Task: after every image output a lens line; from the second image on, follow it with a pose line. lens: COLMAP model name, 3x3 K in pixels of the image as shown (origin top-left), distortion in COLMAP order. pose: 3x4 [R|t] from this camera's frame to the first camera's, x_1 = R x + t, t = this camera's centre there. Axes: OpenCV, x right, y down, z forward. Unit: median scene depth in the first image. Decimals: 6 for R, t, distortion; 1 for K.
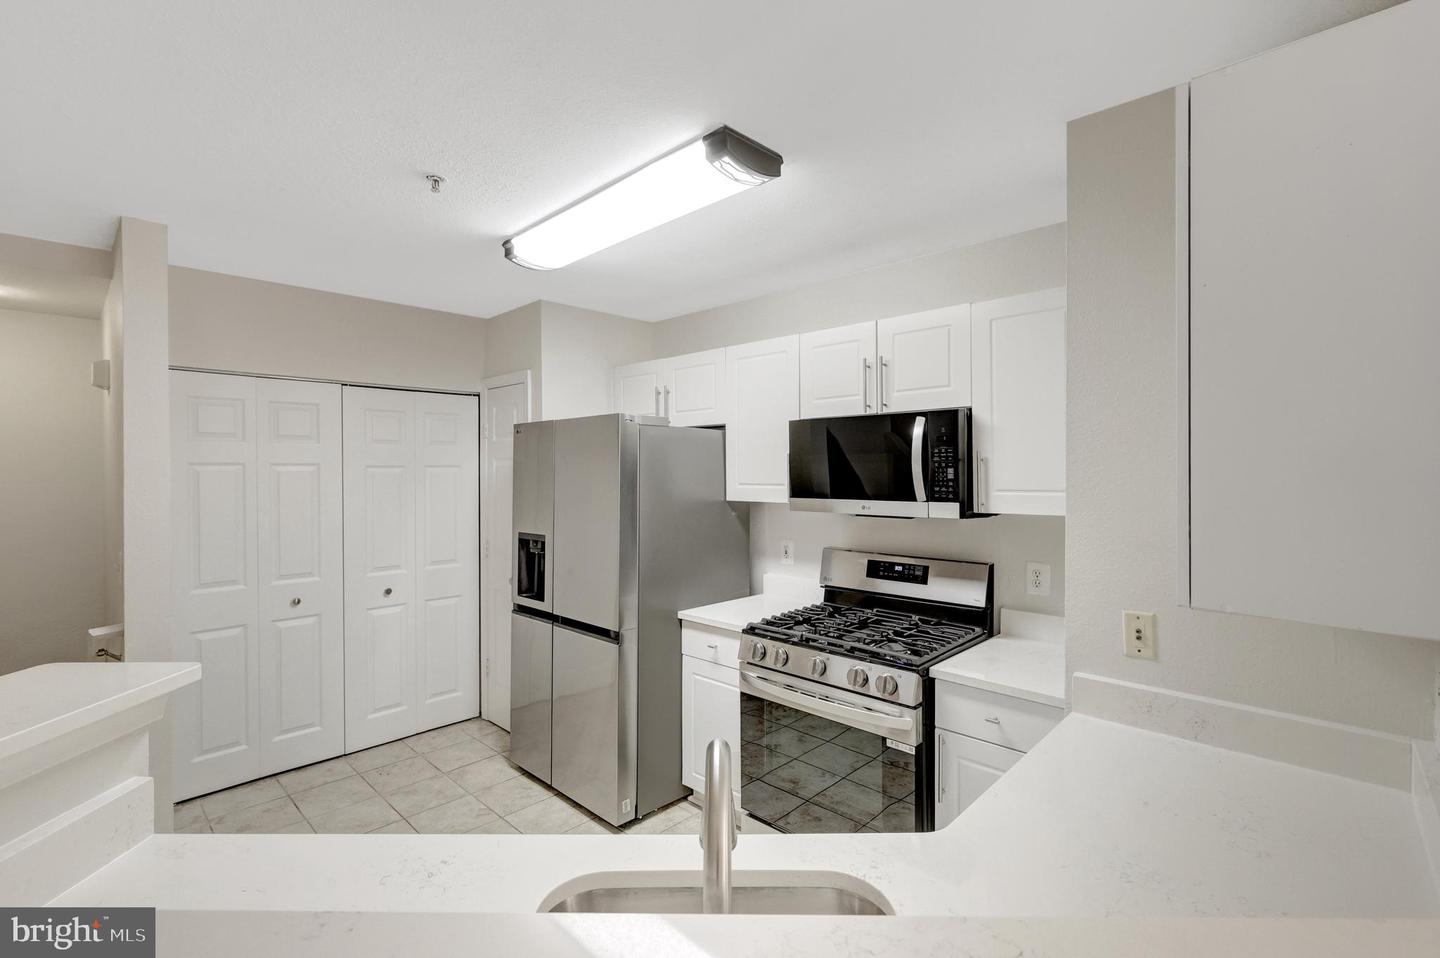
lens RADIAL K [[641.3, 0, 709.6], [0, 641.3, 475.3], [0, 0, 1]] dist [0.003081, -0.000589]
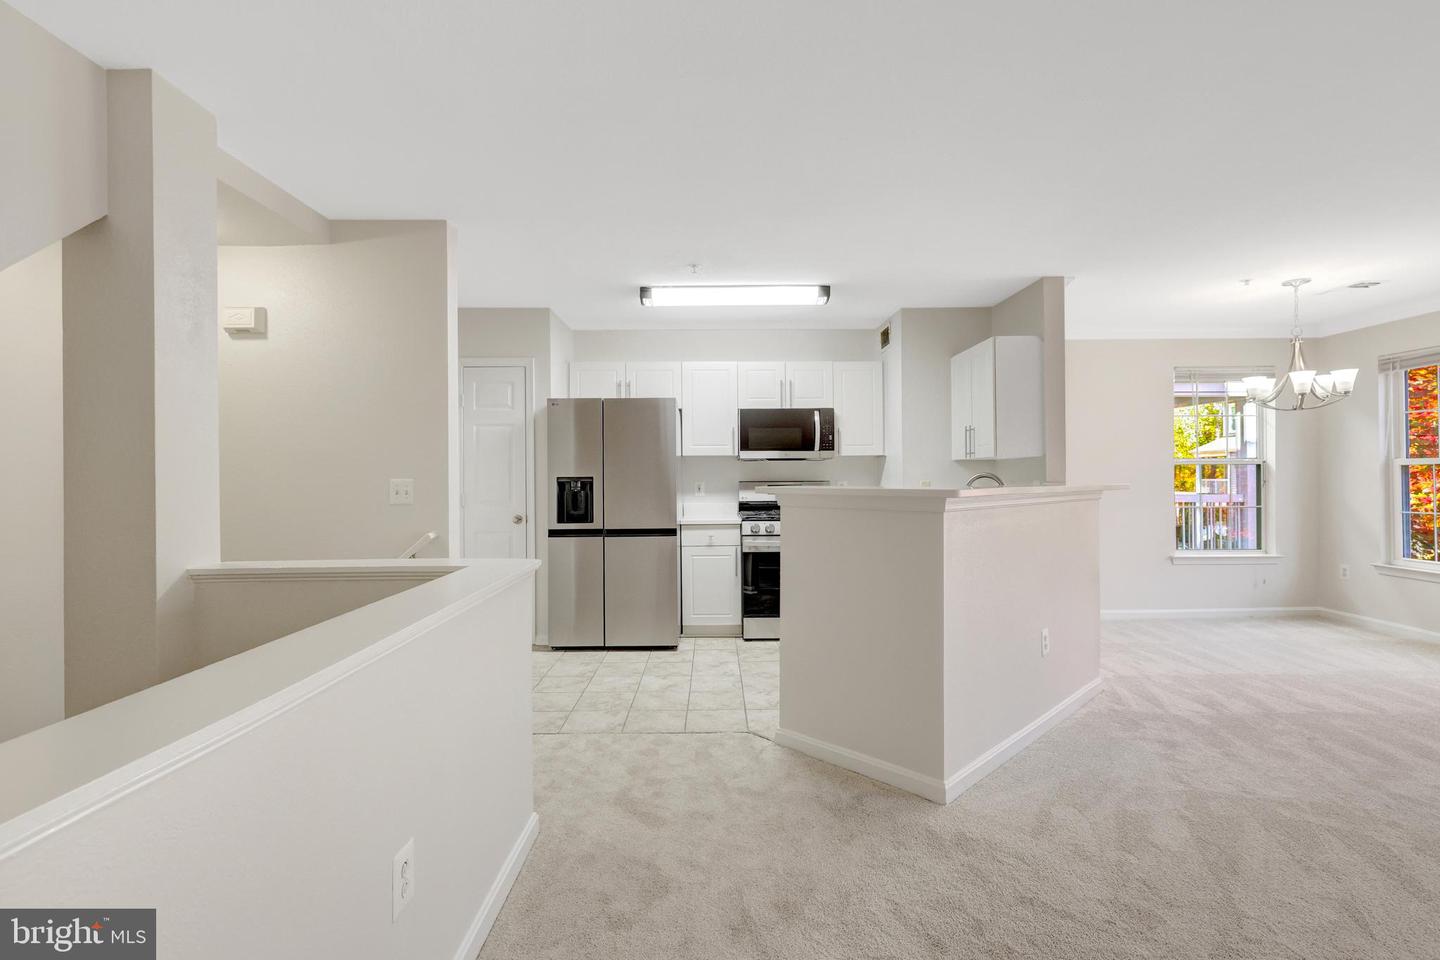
lens RADIAL K [[672.8, 0, 708.6], [0, 672.8, 477.2], [0, 0, 1]] dist [-0.003537, 0.000041]
pose [[0.715553, -0.003944, 0.698547, -1.301216], [0.007631, 0.999969, -0.002172, 0.113997], [-0.698516, 0.006885, 0.715561, -0.311648]]
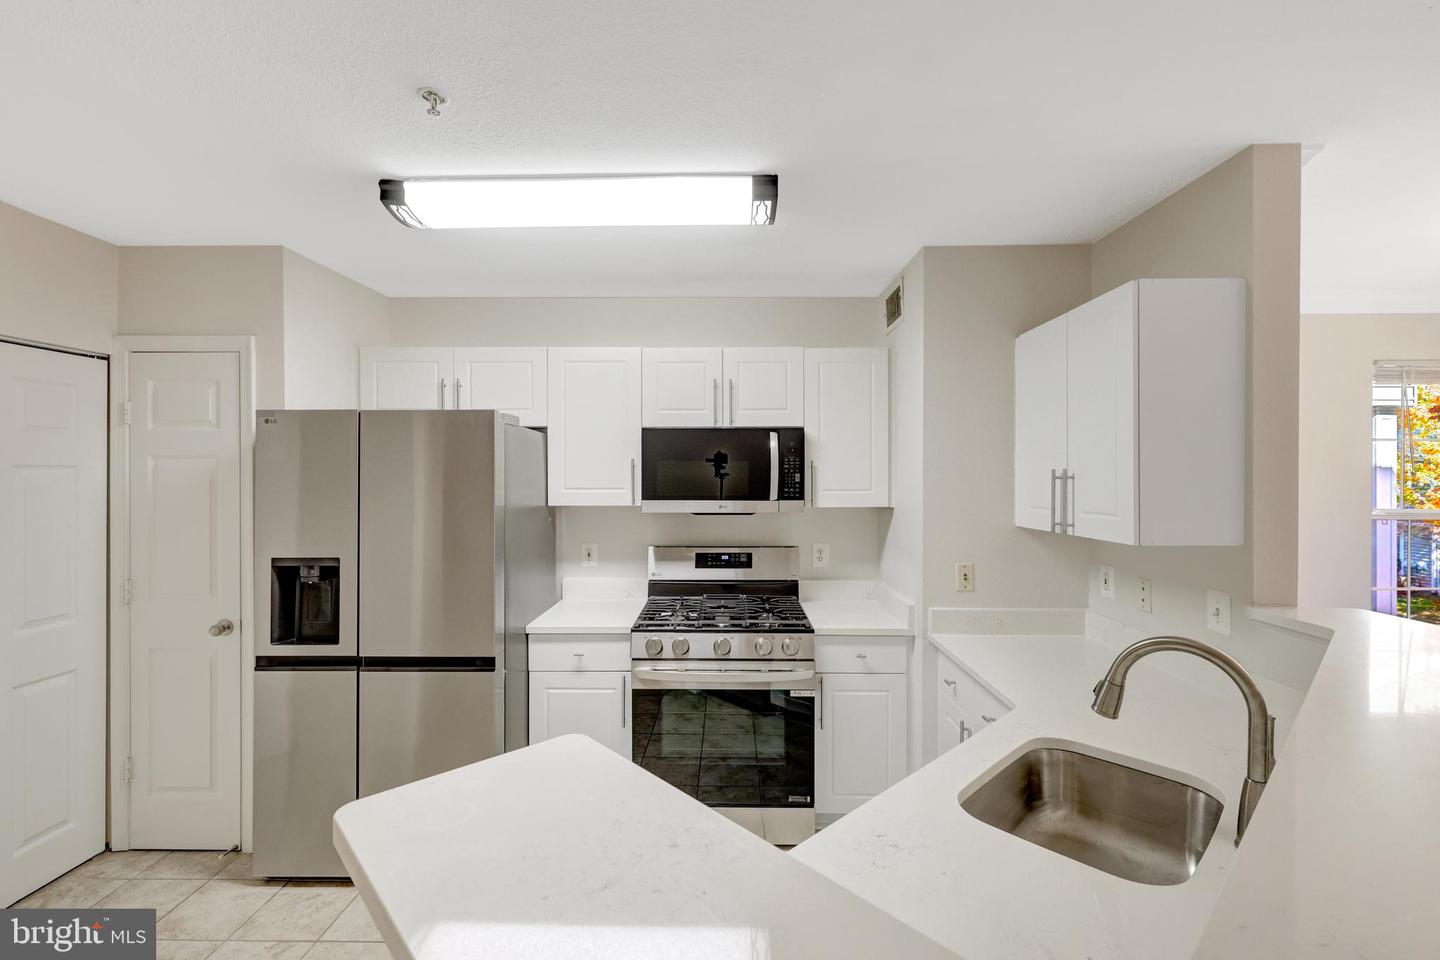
lens RADIAL K [[641.3, 0, 711.1], [0, 641.3, 477.0], [0, 0, 1]] dist [0.003081, -0.000589]
pose [[0.729403, -0.000812, 0.684084, -0.527584], [0.002192, 0.999997, -0.001150, -0.002571], [-0.684081, 0.002338, 0.729402, 0.150205]]
